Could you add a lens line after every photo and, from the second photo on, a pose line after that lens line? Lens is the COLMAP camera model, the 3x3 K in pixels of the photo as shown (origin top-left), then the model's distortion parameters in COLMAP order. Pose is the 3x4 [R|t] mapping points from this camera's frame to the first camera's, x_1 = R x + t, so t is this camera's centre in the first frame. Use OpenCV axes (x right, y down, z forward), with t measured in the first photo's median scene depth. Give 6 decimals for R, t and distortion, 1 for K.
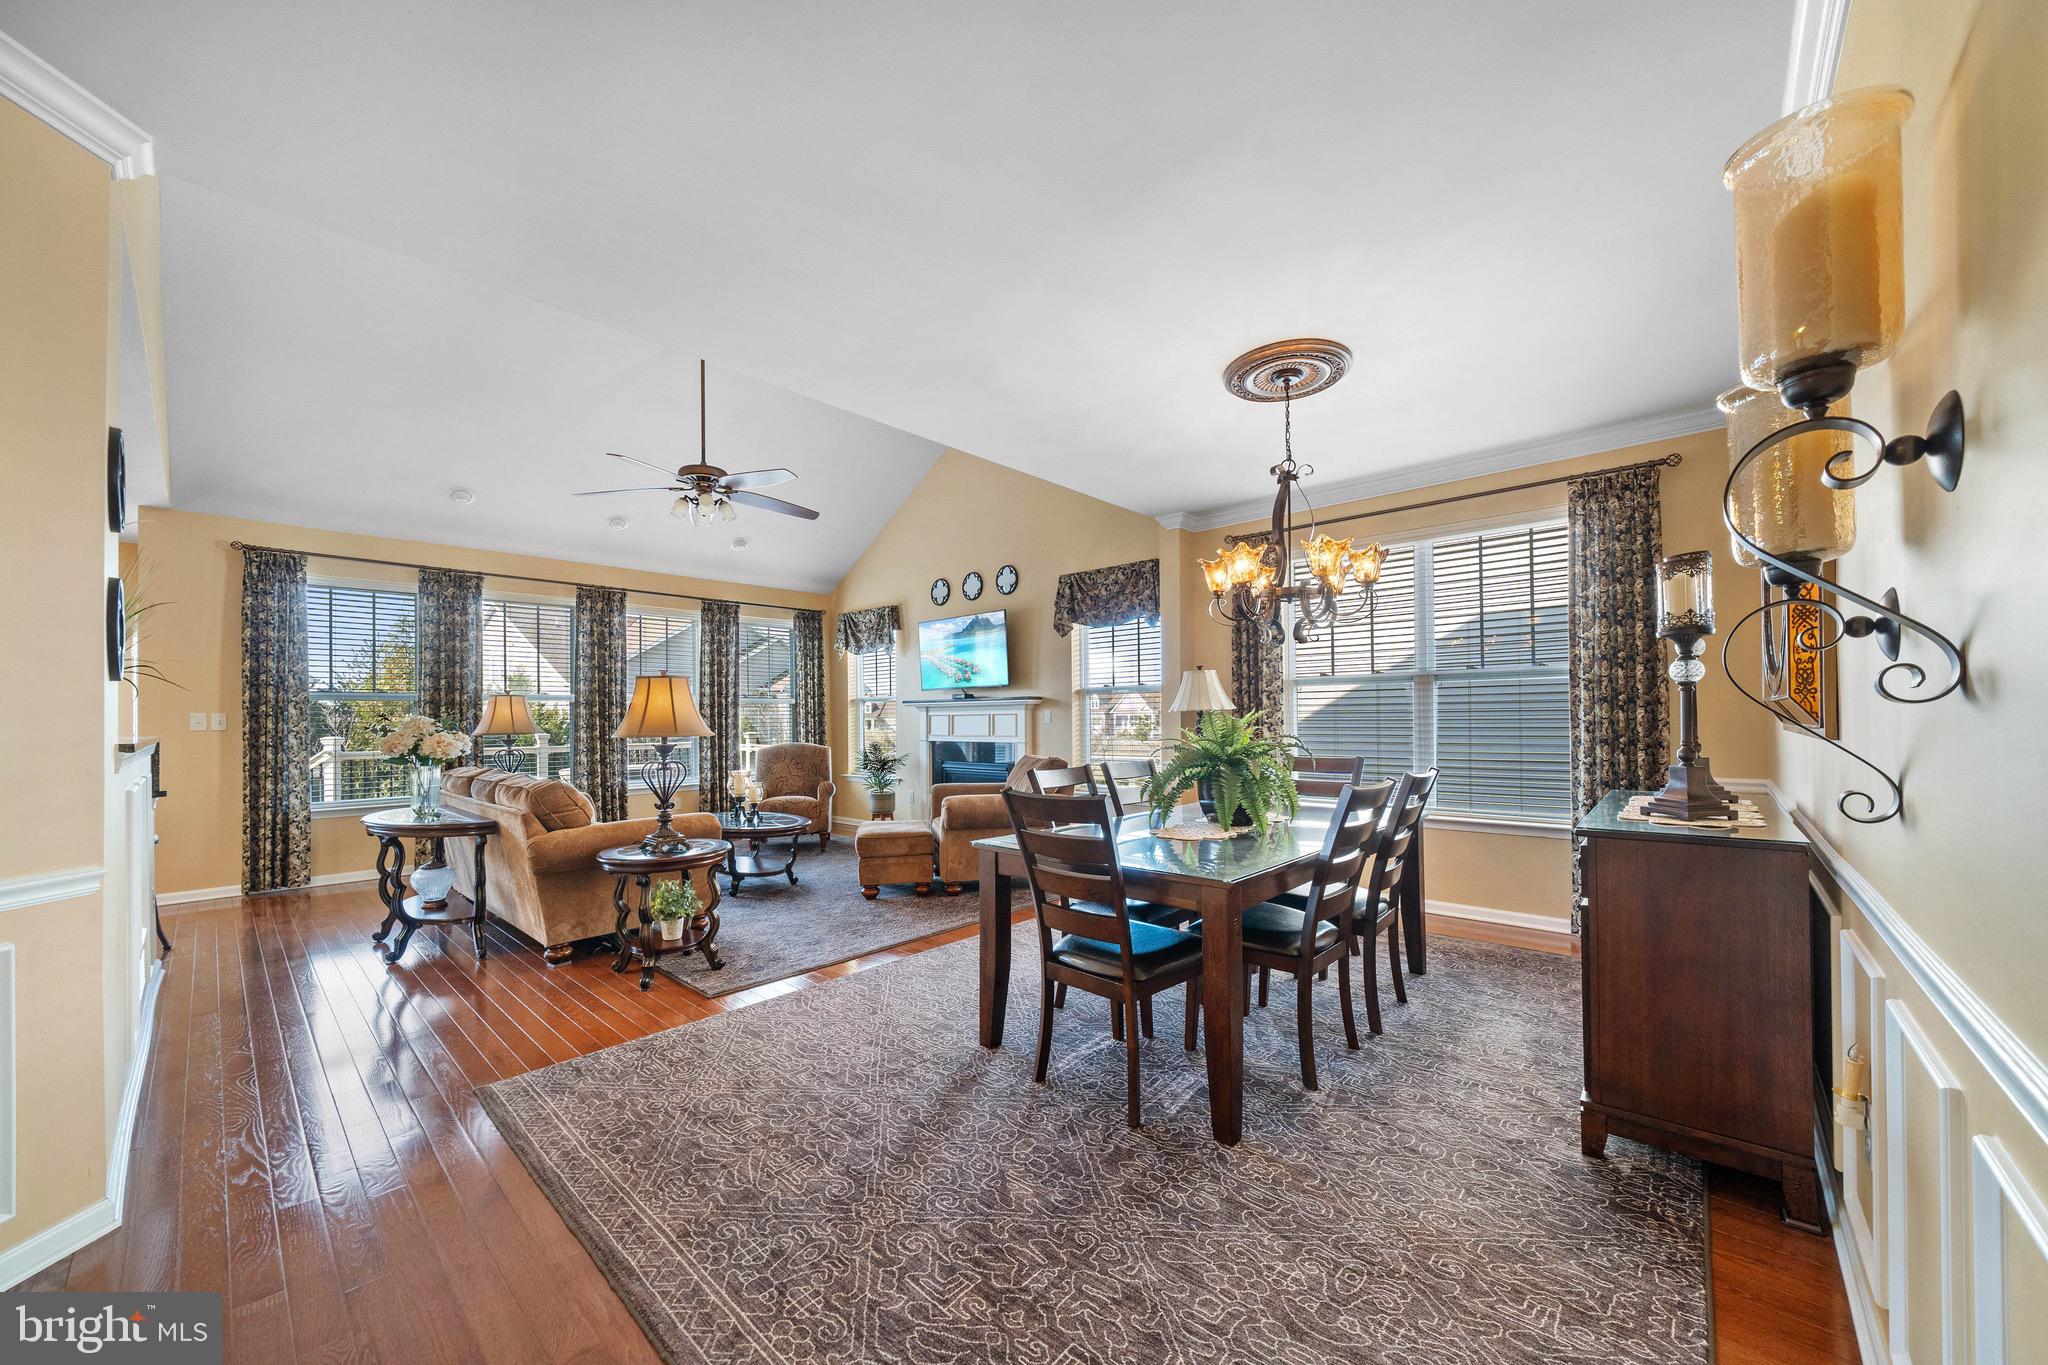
lens RADIAL K [[753.9, 0, 1029.8], [0, 753.9, 712.0], [0, 0, 1]] dist [-0.007532, 0.000296]
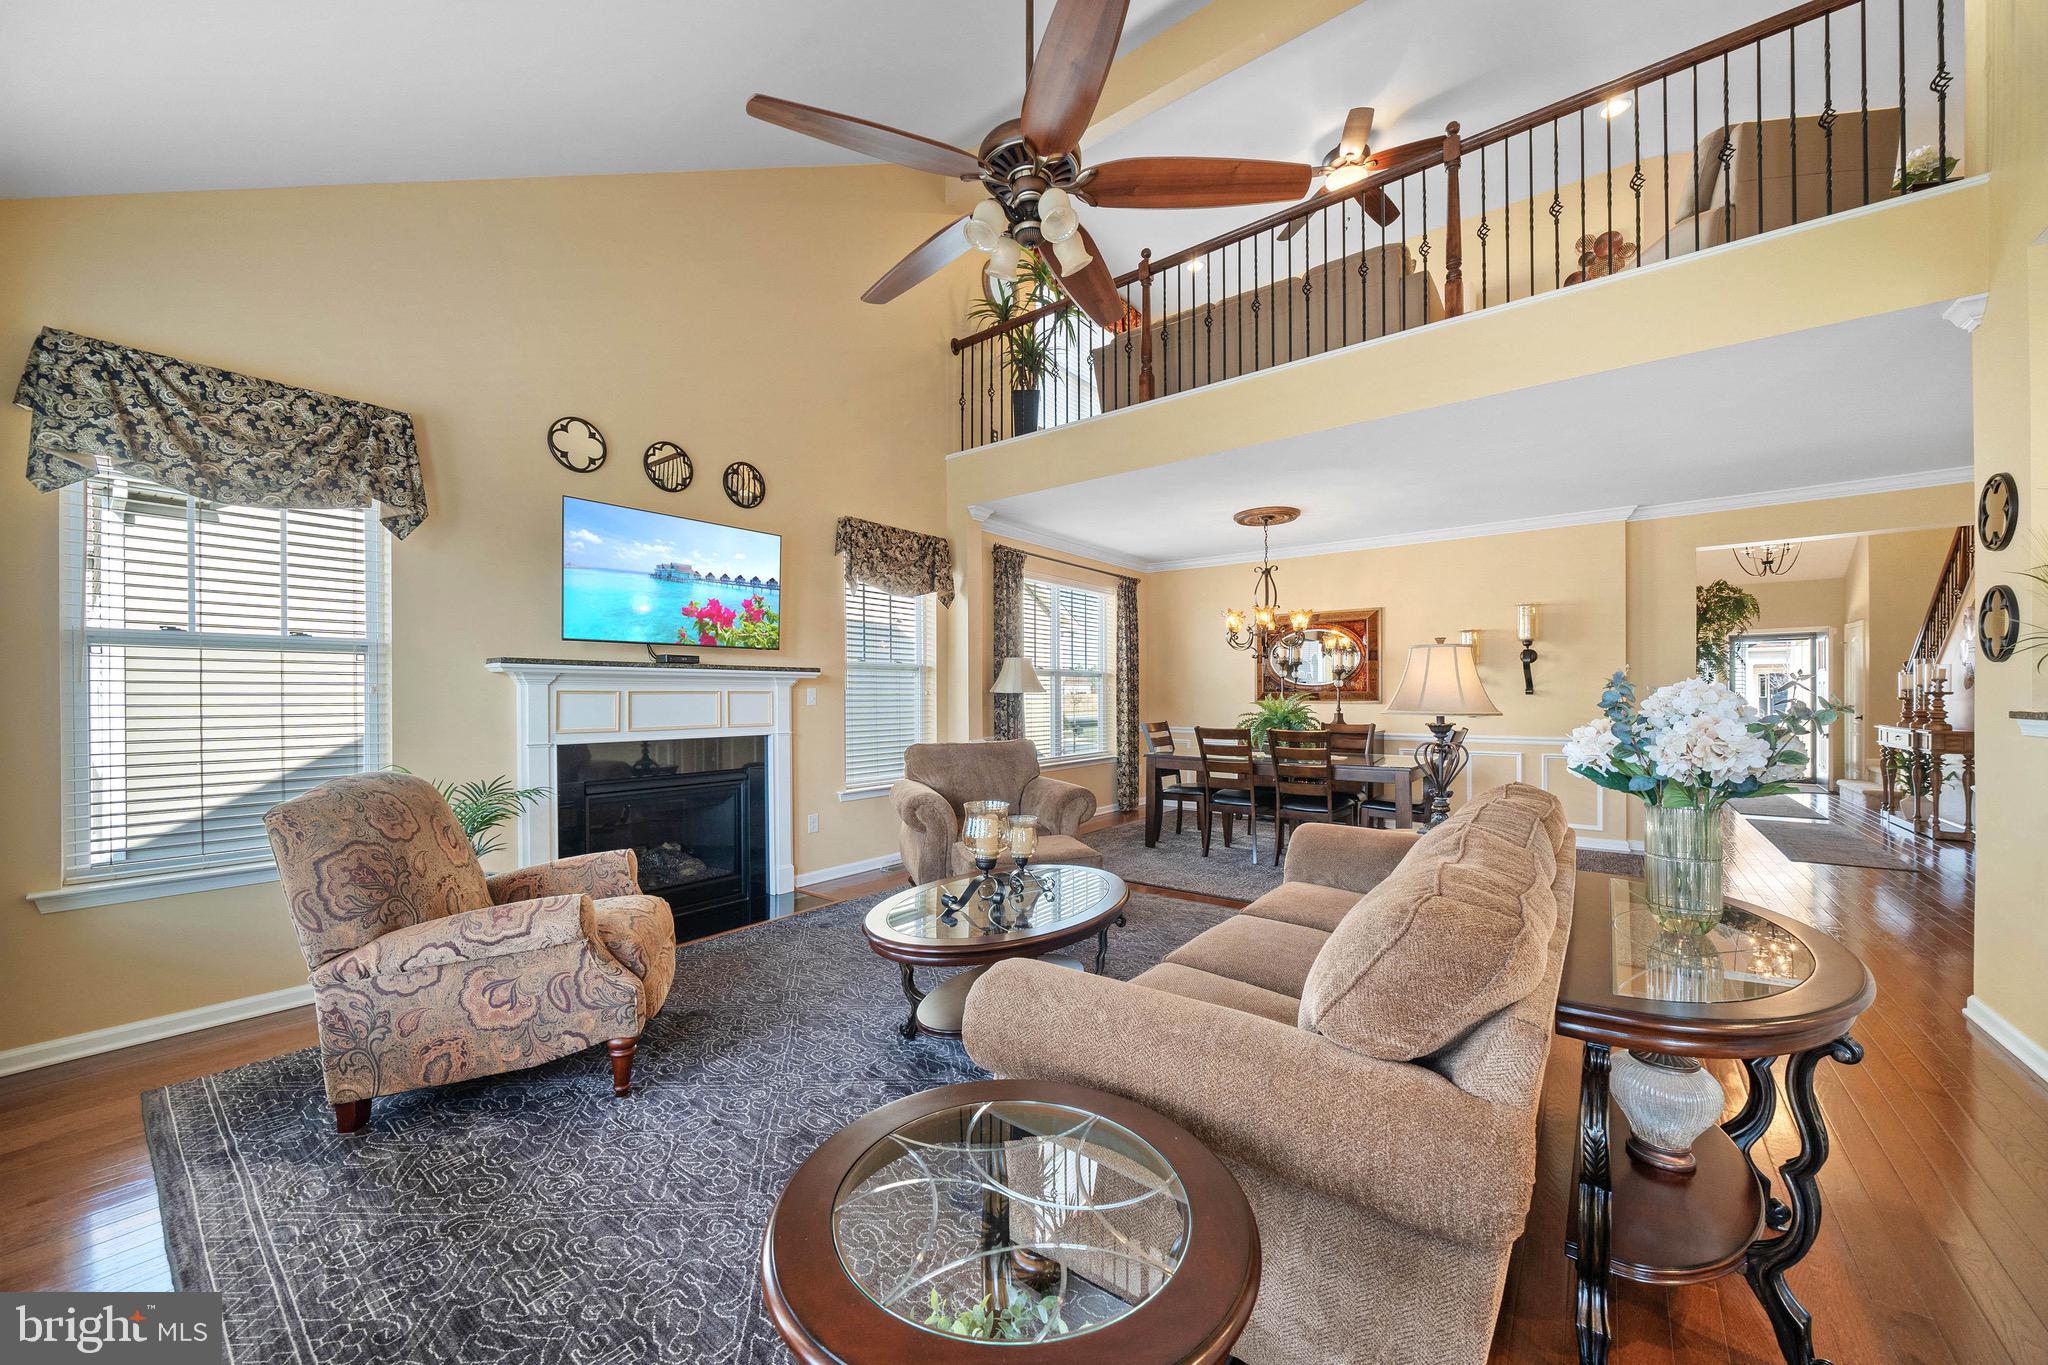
lens RADIAL K [[753.9, 0, 1007.9], [0, 753.9, 696.1], [0, 0, 1]] dist [-0.007532, 0.000296]
pose [[-0.072182, 0.009952, 0.997342, -0.679020], [-0.004806, 0.999935, -0.010326, 0.011856], [-0.997380, -0.005538, -0.072130, 0.803313]]
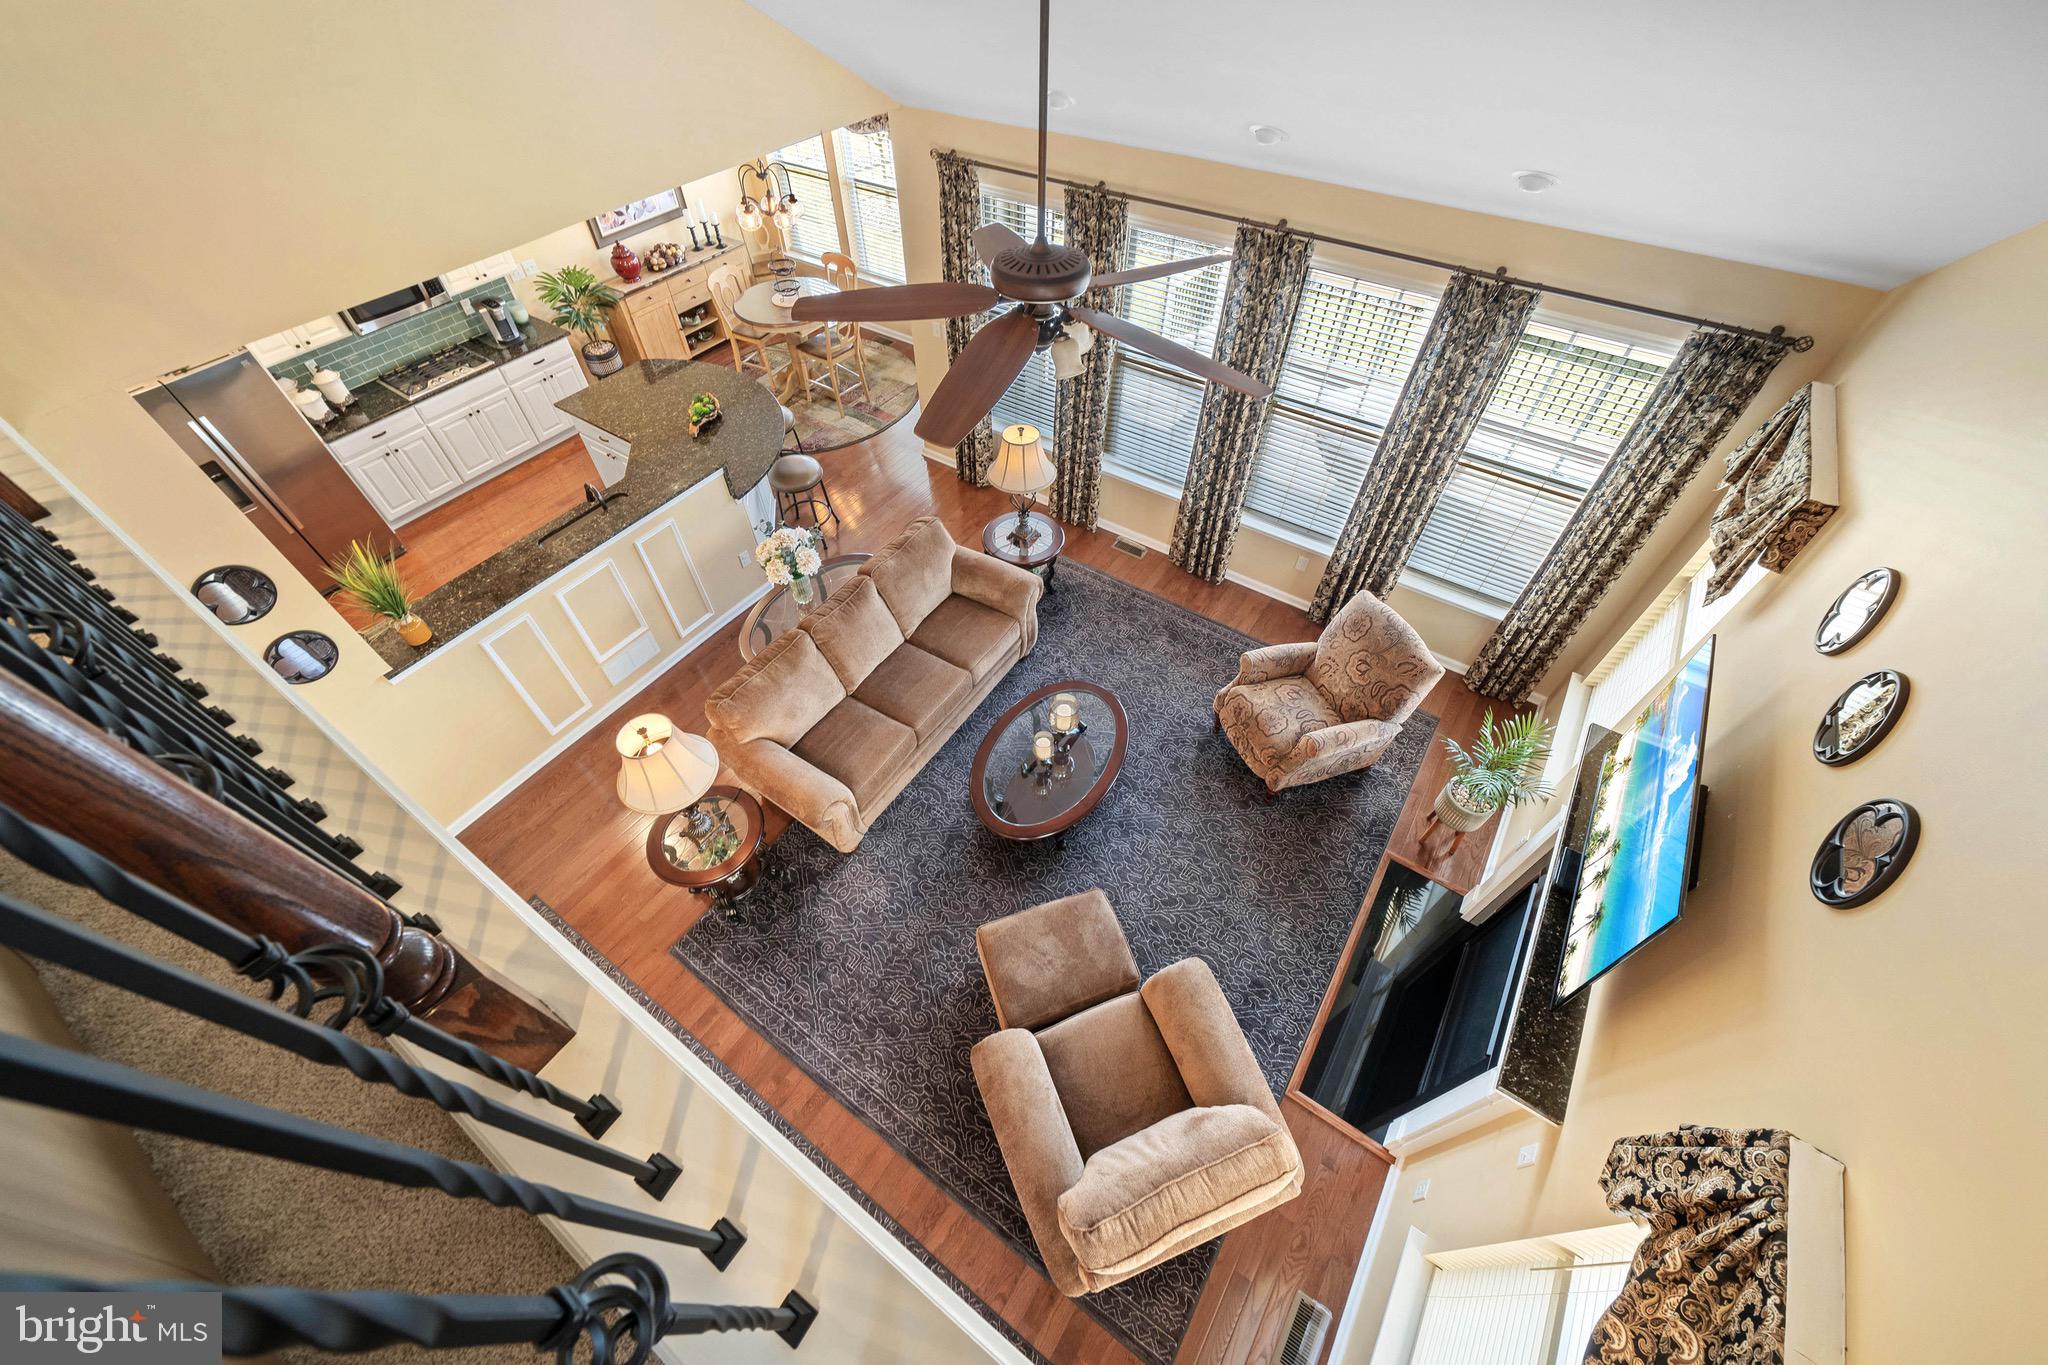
lens RADIAL K [[753.9, 0, 1024.7], [0, 753.9, 701.1], [0, 0, 1]] dist [-0.007532, 0.000296]
pose [[0.145278, 0.779148, -0.609772, 0.041456], [0.013313, 0.614716, 0.788636, -0.397952], [0.989301, -0.122689, 0.078932, 0.704701]]
